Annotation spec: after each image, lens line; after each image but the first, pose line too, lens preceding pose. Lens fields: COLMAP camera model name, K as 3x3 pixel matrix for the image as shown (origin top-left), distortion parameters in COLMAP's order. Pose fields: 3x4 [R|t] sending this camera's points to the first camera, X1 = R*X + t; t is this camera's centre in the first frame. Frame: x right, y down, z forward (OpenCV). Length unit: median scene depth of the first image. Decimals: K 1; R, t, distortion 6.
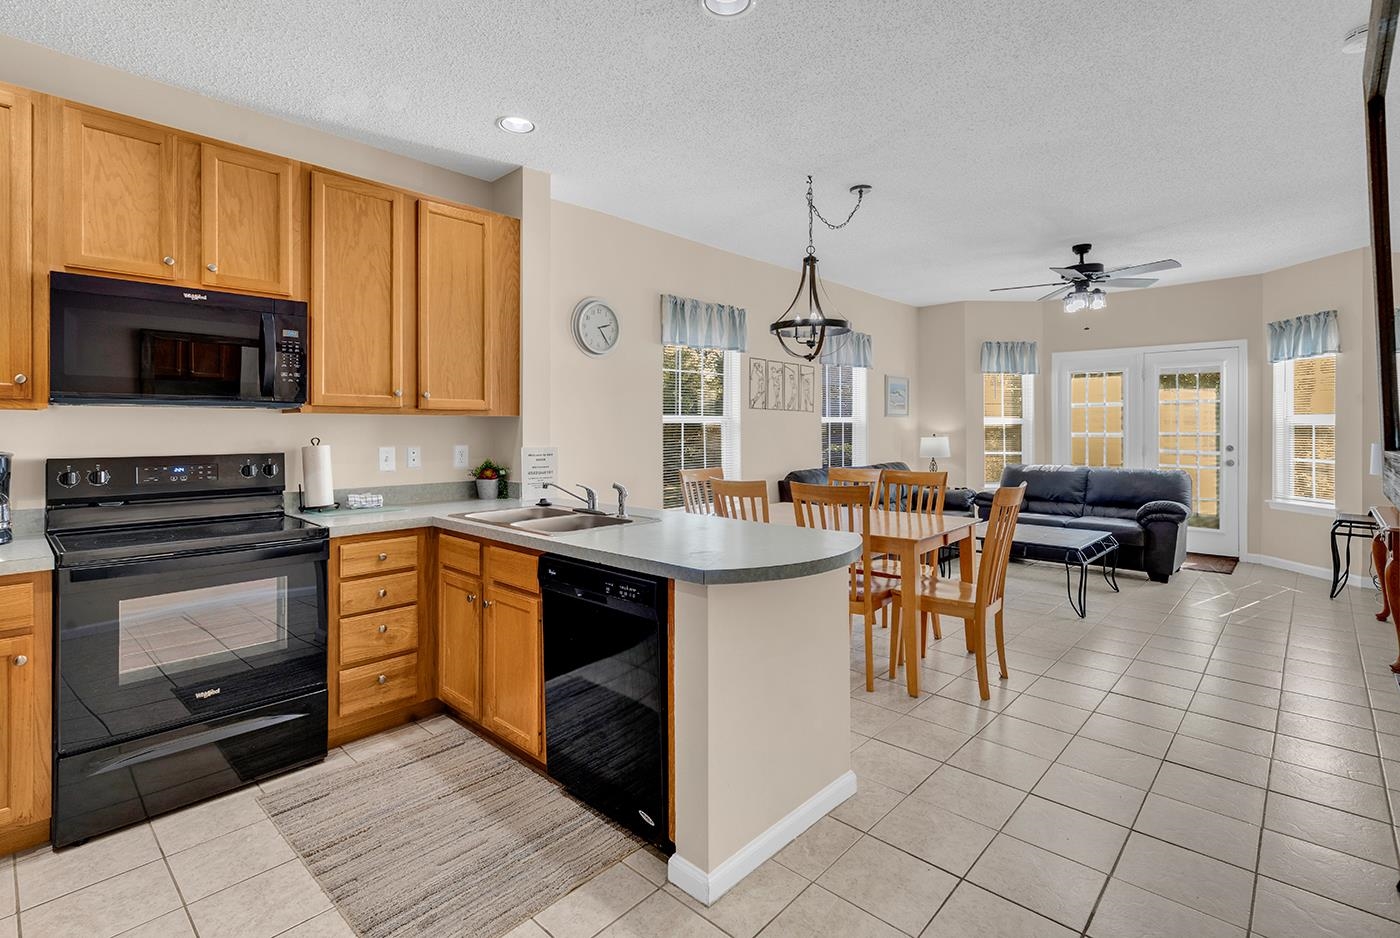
lens RADIAL K [[662.0, 0, 695.4], [0, 662.0, 431.1], [0, 0, 1]] dist [0.004562, -0.000877]
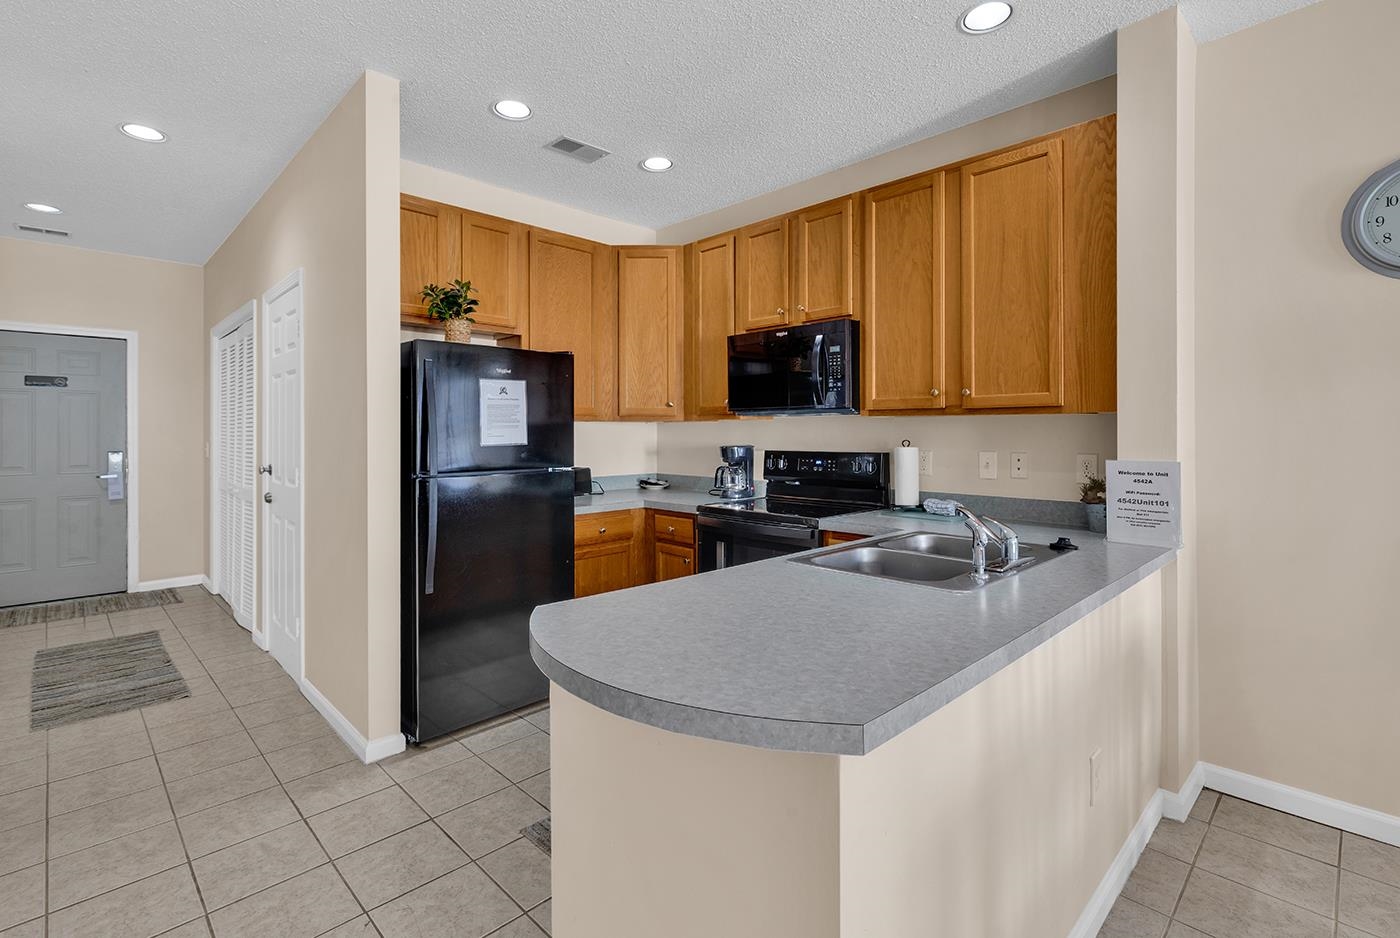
lens RADIAL K [[649.2, 0, 700.7], [0, 649.2, 432.3], [0, 0, 1]] dist [0.001210, 0.000121]
pose [[-0.039684, 0.005057, -0.999199, 0.289607], [-0.000020, 0.999987, 0.005061, -0.004346], [0.999212, 0.000221, -0.039684, 0.448062]]
